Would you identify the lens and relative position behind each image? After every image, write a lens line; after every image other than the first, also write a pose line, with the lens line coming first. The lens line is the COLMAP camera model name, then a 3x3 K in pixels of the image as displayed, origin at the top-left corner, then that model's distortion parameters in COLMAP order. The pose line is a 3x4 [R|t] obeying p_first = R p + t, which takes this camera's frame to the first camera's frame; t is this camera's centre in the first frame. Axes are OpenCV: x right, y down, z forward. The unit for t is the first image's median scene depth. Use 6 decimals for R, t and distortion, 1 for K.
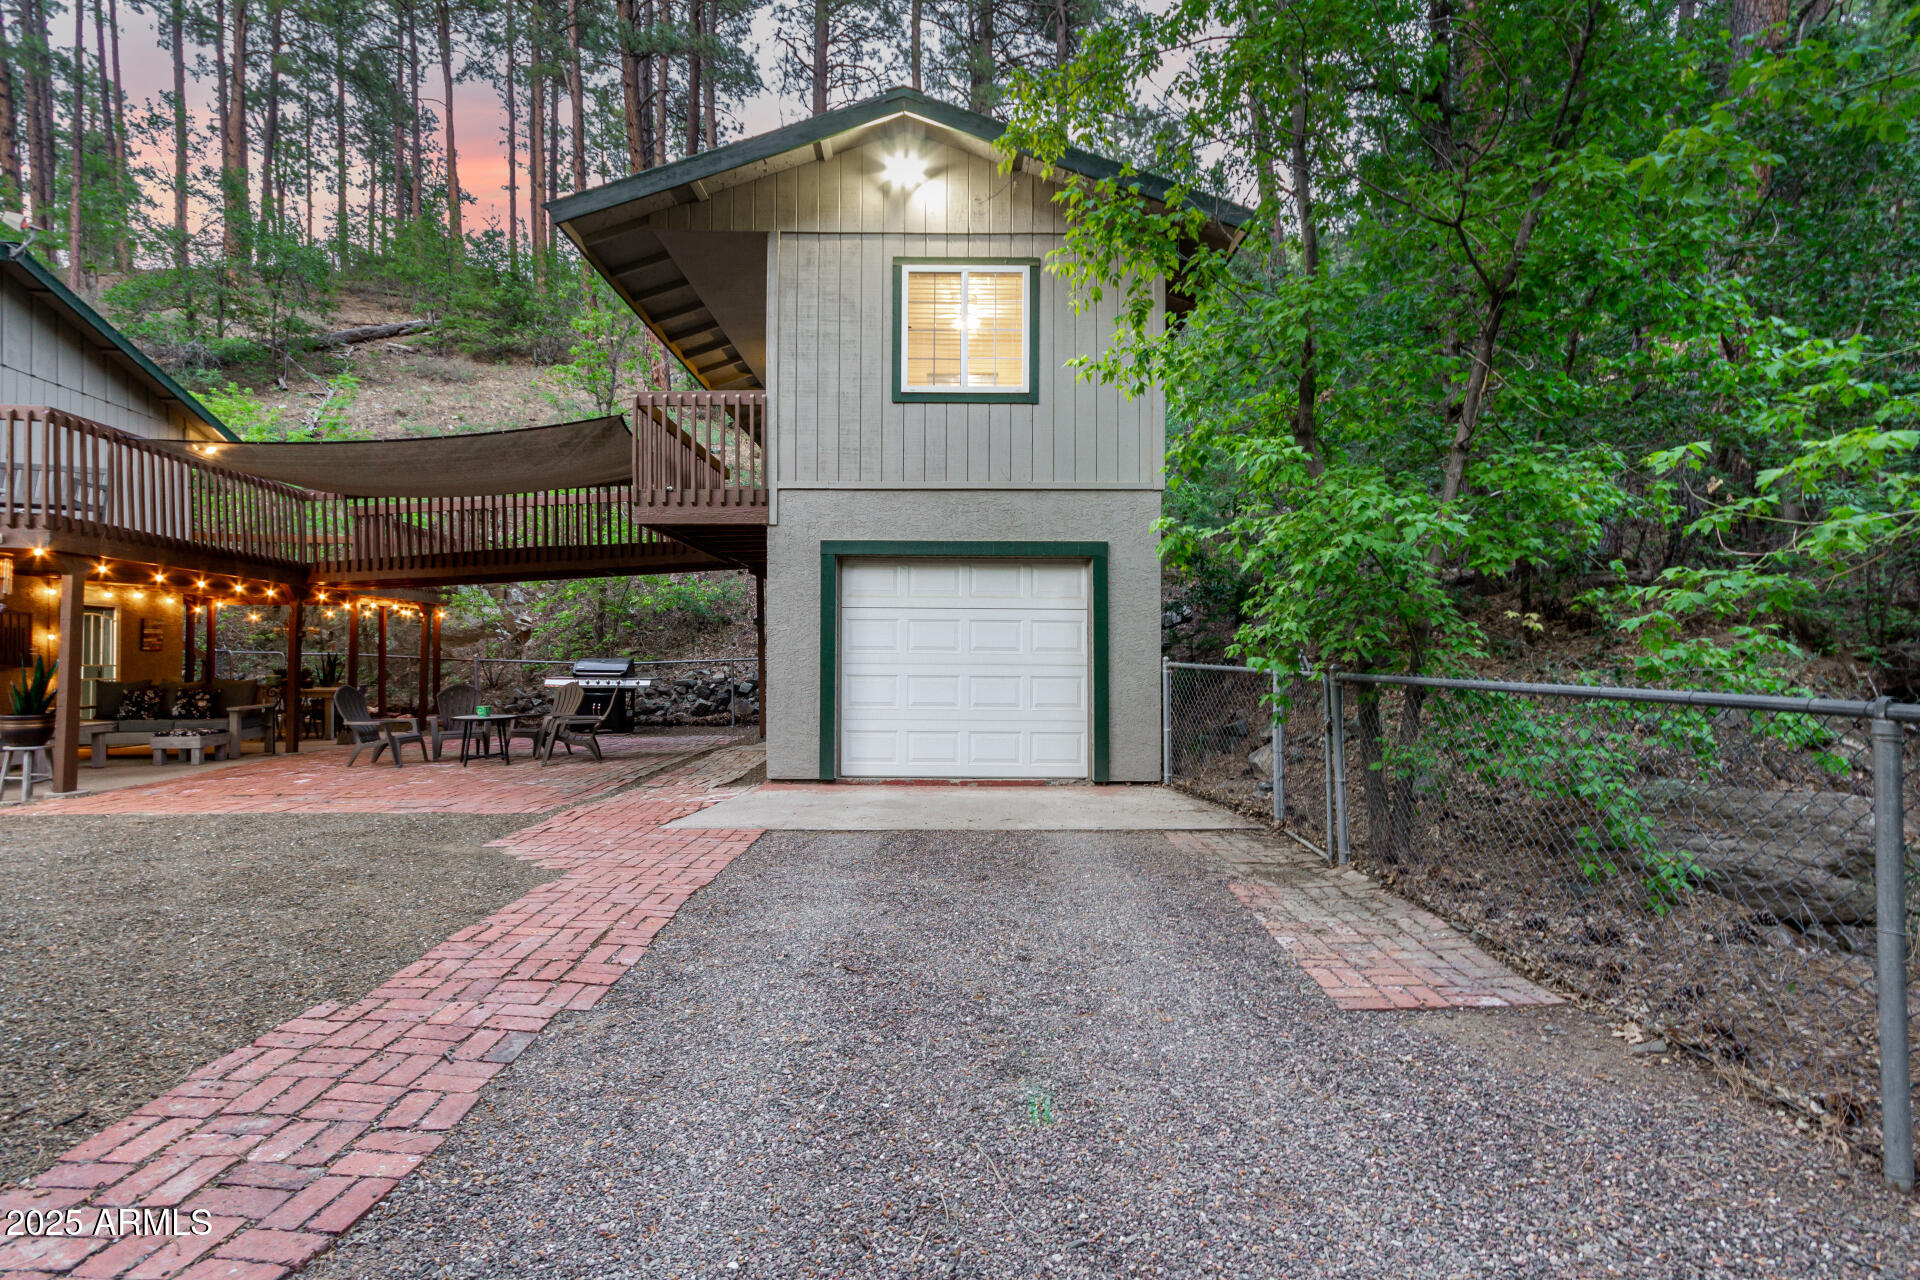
lens RADIAL K [[871.2, 0, 960.0], [0, 871.2, 640.0], [0, 0, 1]] dist [0.022028, -0.007482]
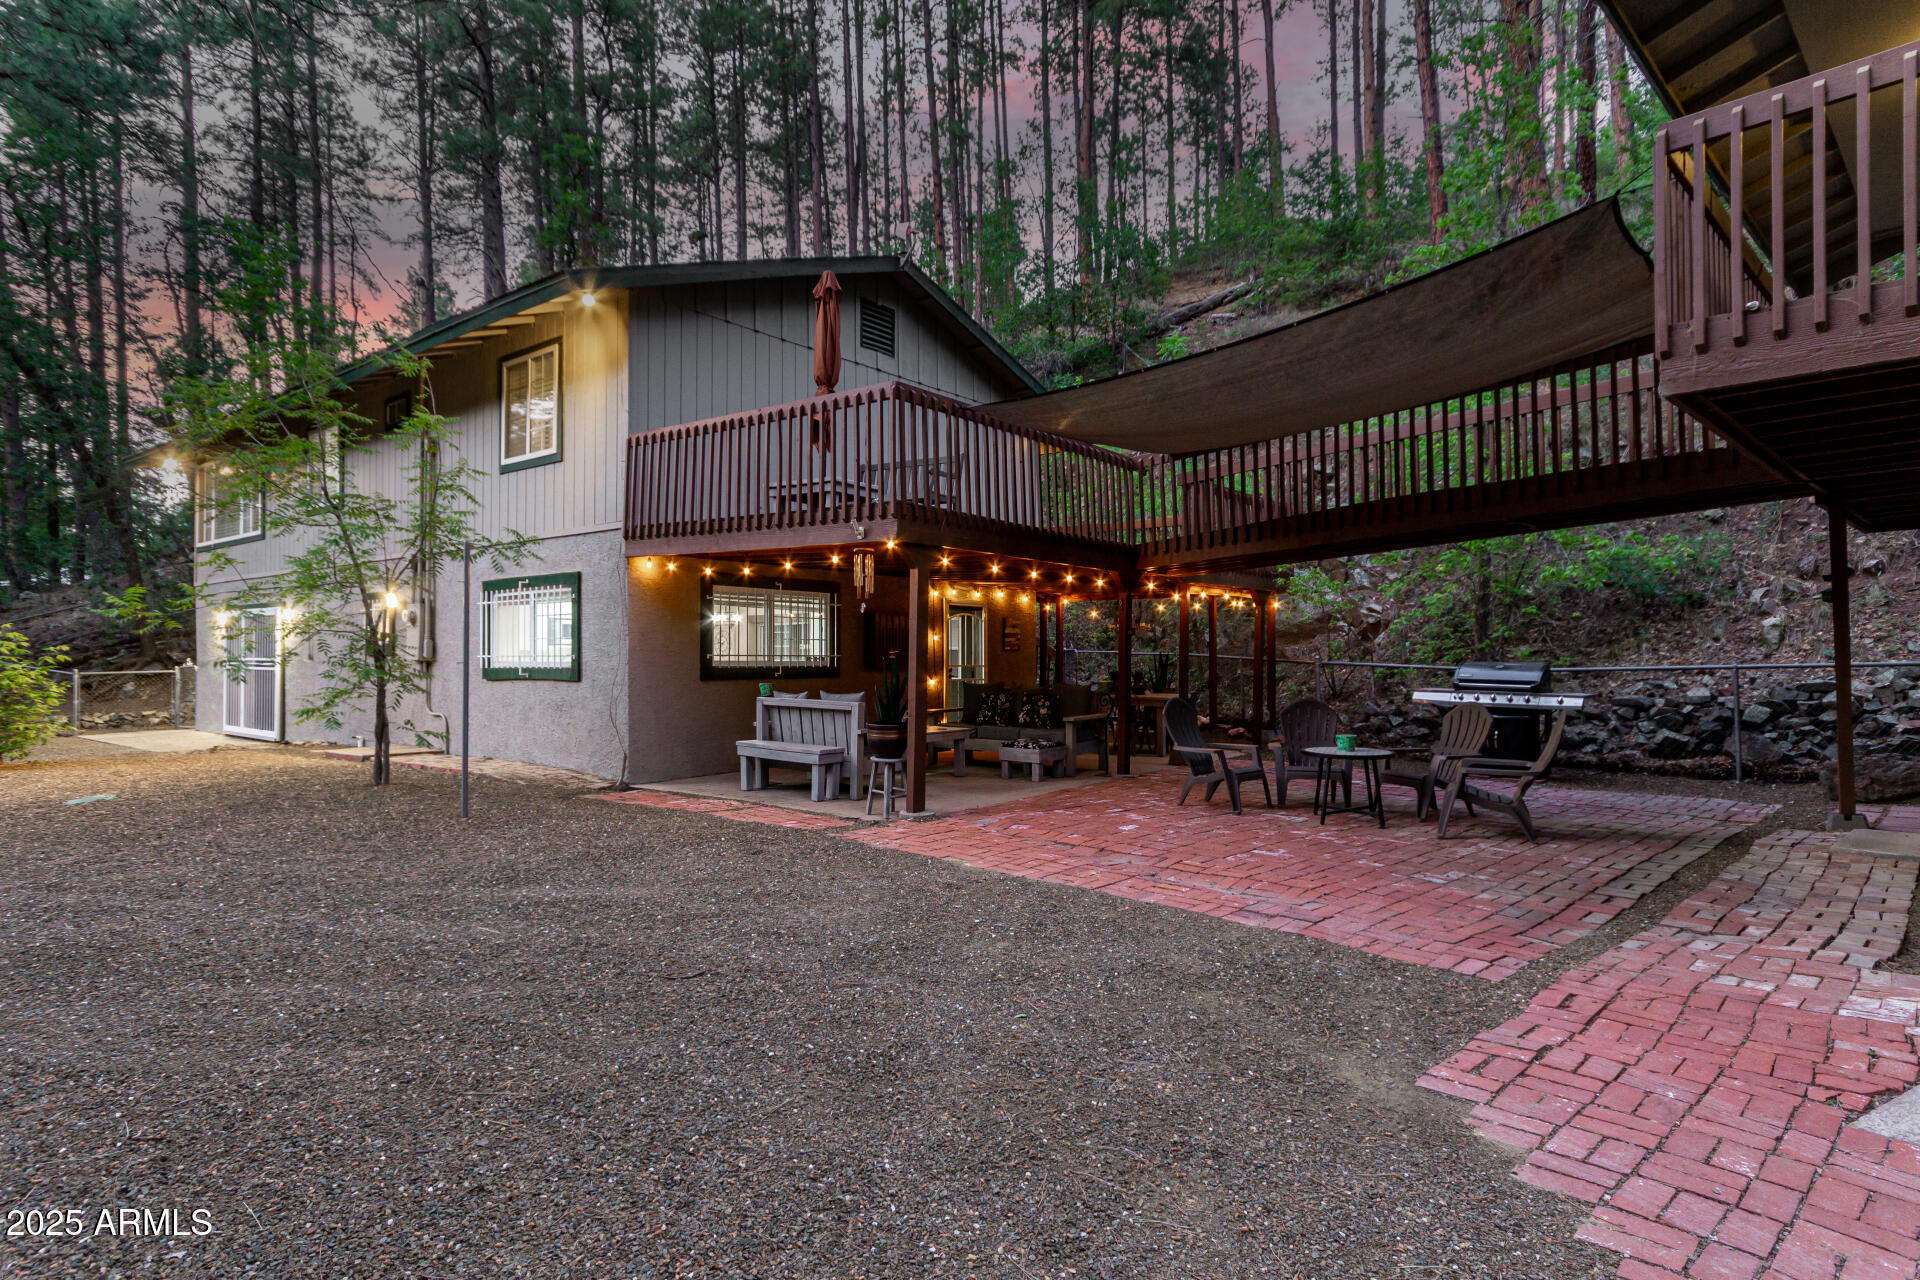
lens RADIAL K [[947.4, 0, 960.0], [0, 947.4, 640.0], [0, 0, 1]] dist [-0.000966, 0.000301]
pose [[0.669361, -0.006992, -0.742904, -0.151319], [0.011910, 0.999928, 0.001320, -0.001452], [0.742841, -0.009731, 0.669397, 0.221540]]
